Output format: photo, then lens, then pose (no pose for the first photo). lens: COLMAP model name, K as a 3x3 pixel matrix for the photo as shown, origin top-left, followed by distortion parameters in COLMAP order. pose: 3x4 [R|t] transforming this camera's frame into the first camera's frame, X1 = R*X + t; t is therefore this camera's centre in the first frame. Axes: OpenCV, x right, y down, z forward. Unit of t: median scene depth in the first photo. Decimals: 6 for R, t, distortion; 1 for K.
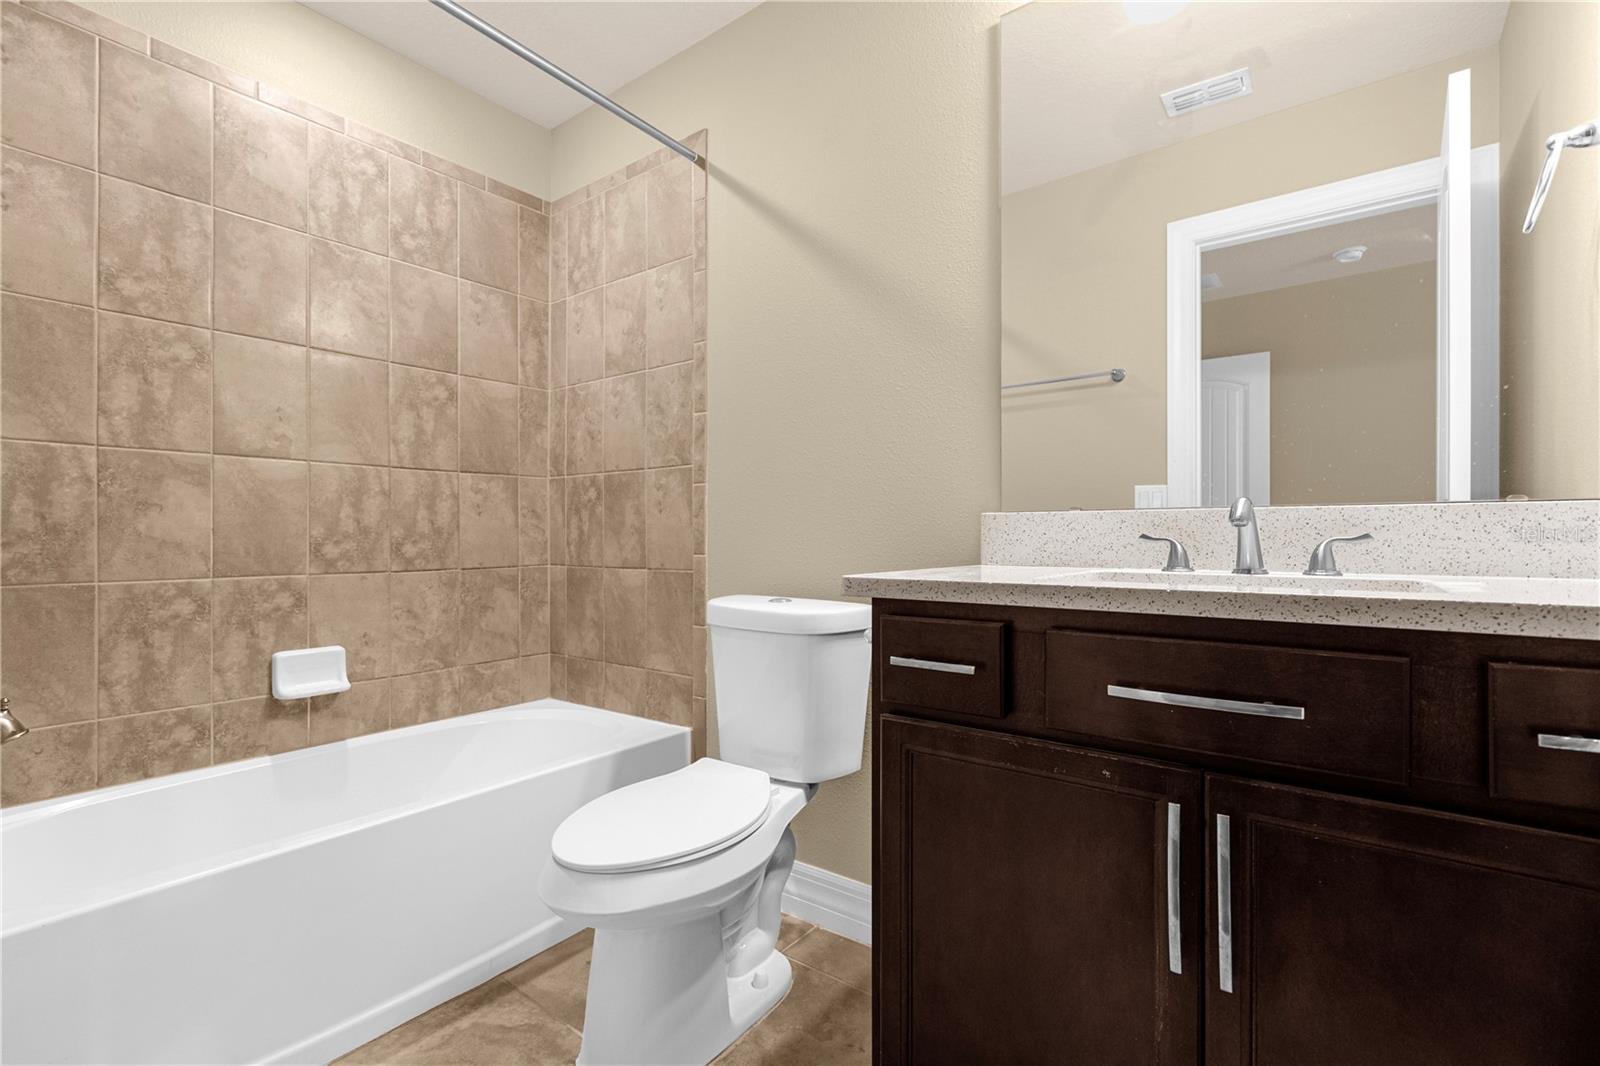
lens RADIAL K [[726.4, 0, 801.3], [0, 726.4, 532.2], [0, 0, 1]] dist [0.000597, 0.000031]
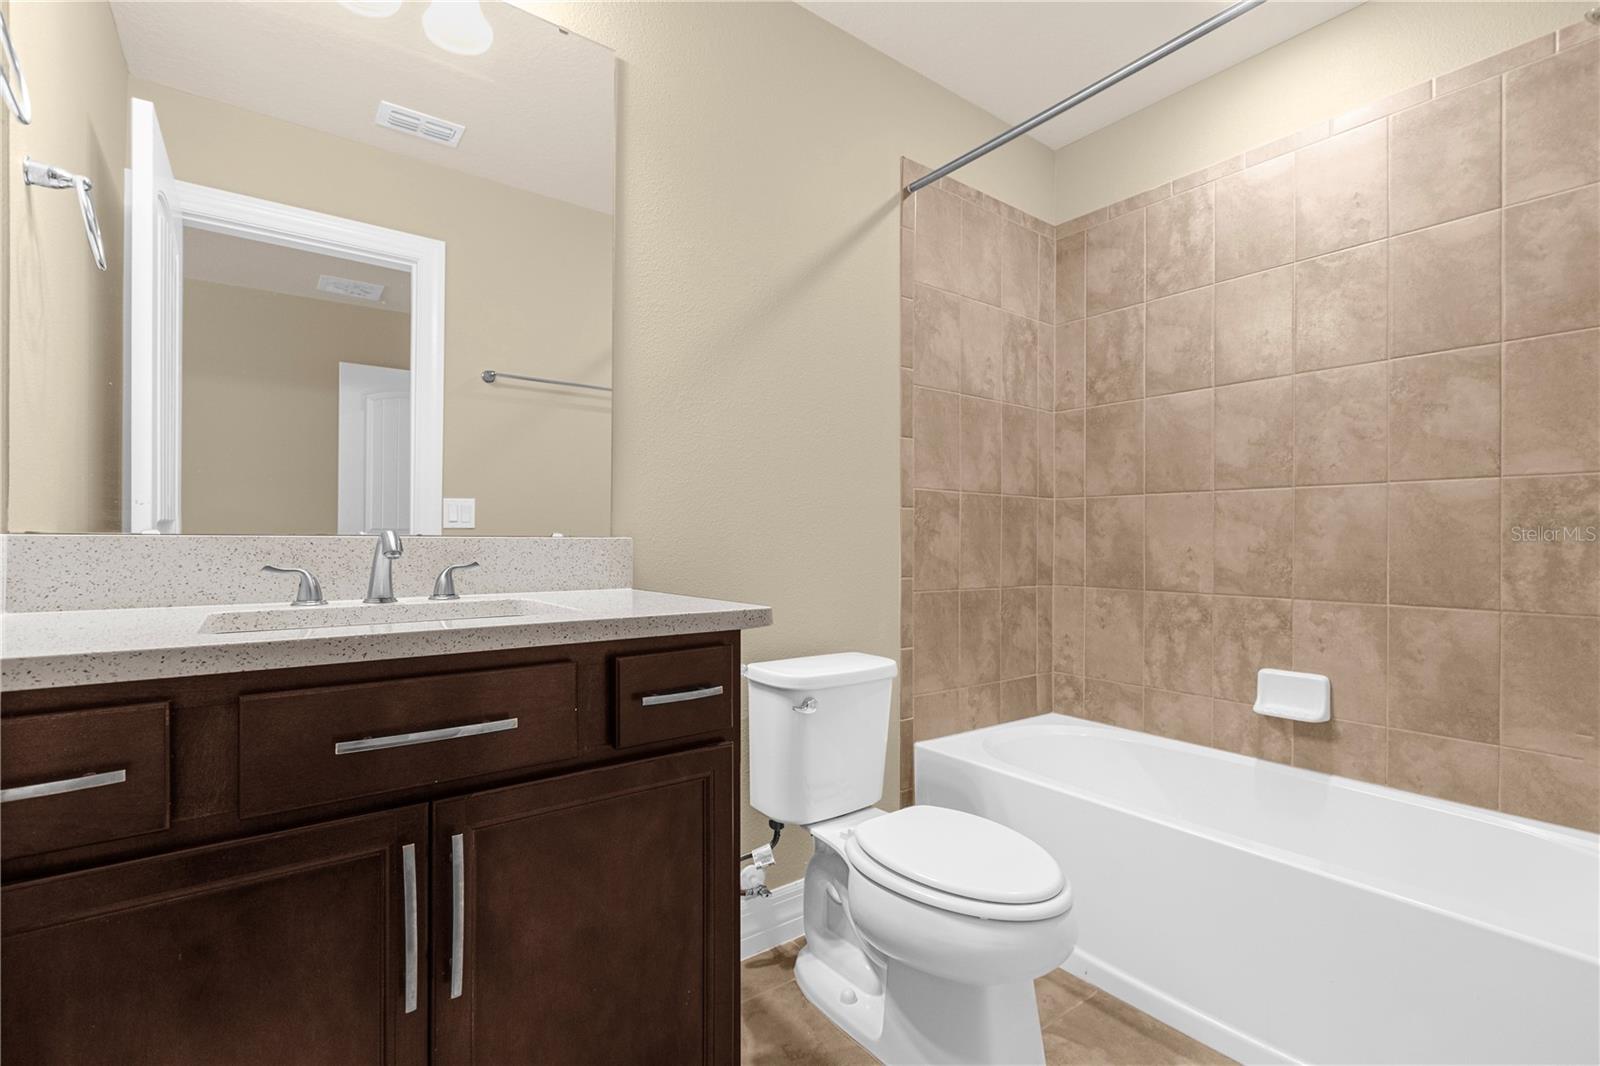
lens RADIAL K [[726.4, 0, 803.2], [0, 726.4, 546.5], [0, 0, 1]] dist [0.000597, 0.000031]
pose [[0.271538, 0.002652, 0.962424, -0.251044], [-0.003094, 0.999993, -0.001882, -0.026971], [-0.962423, -0.002466, 0.271545, 0.194588]]
